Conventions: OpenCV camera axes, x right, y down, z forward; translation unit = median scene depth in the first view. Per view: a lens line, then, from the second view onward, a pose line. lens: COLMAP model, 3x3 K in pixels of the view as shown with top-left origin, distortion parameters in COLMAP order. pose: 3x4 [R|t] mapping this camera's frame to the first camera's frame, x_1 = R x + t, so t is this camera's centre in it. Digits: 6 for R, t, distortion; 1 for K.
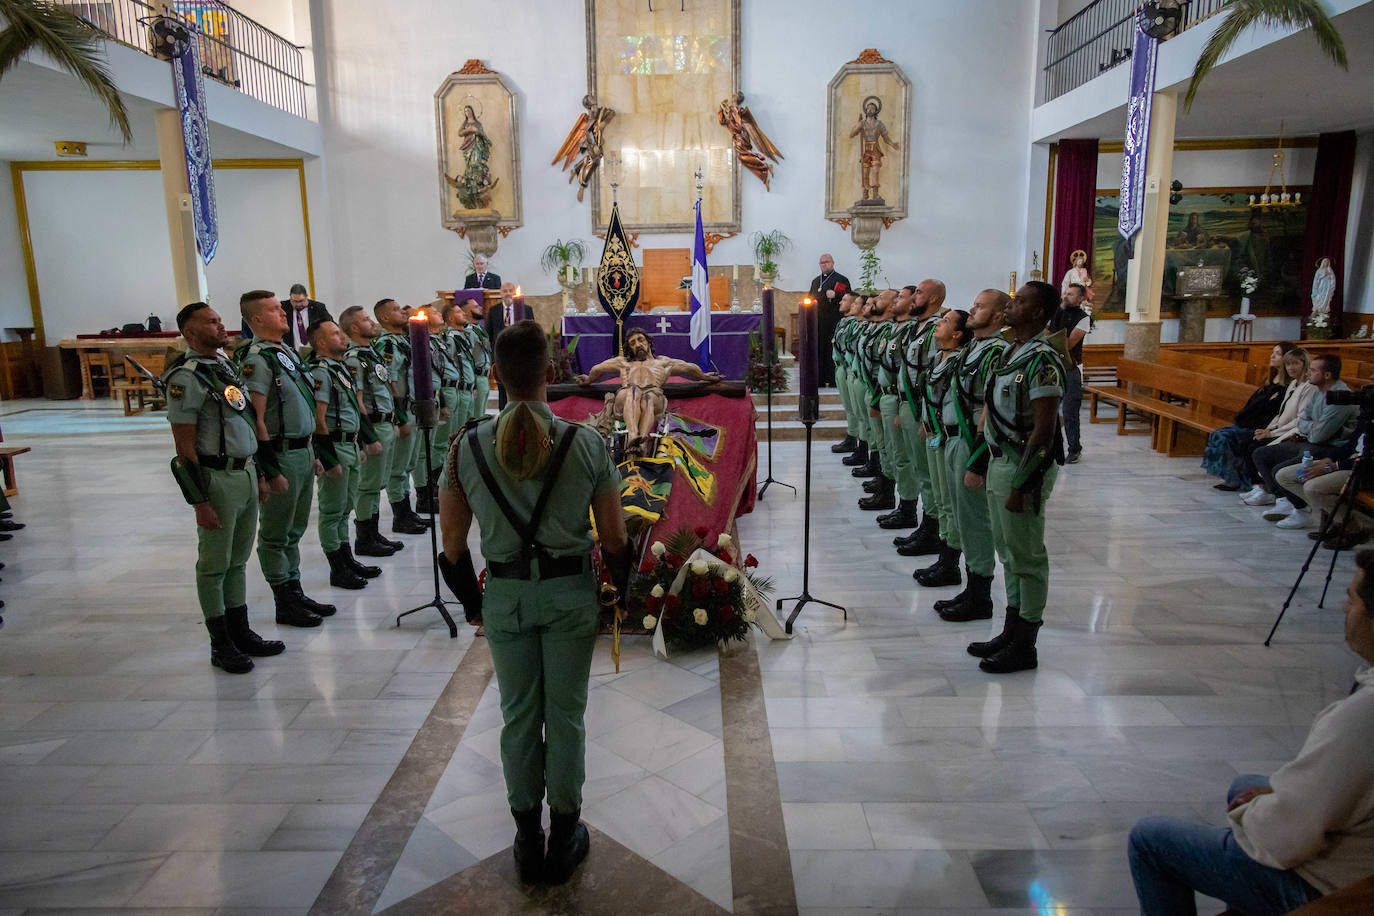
lens RADIAL K [[946.3, 0, 680.0], [0, 946.3, 460.0], [0, 0, 1]] dist [0.003870, -0.000240]
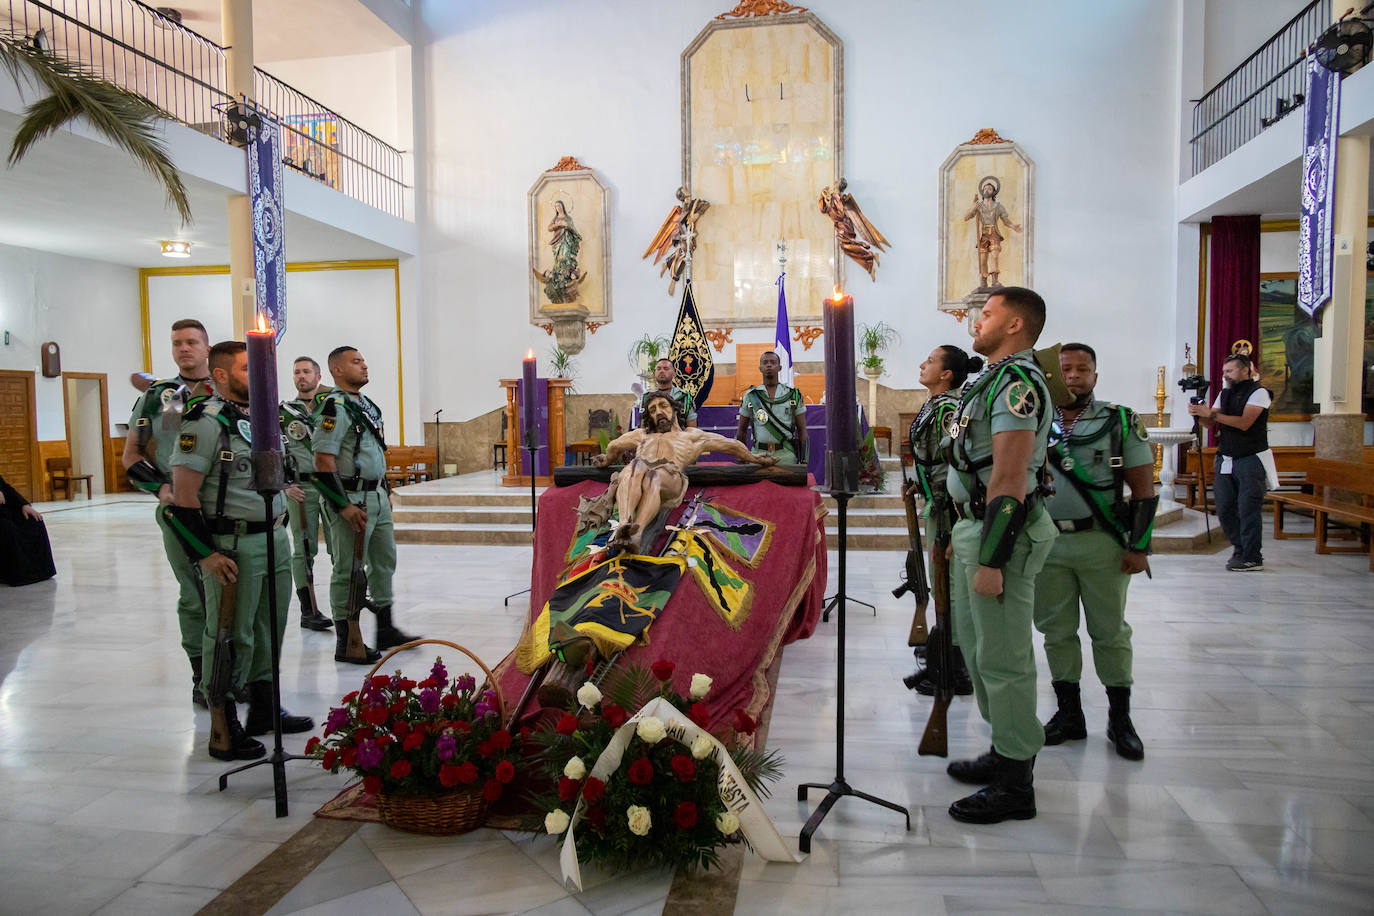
lens RADIAL K [[910.8, 0, 673.7], [0, 910.8, 460.3], [0, 0, 1]] dist [-0.007082, -0.002055]
pose [[0.988431, 0.012273, -0.151177, 0.048731], [-0.031429, 0.991660, -0.124987, 0.006196], [0.148382, 0.128293, 0.980573, 0.167416]]
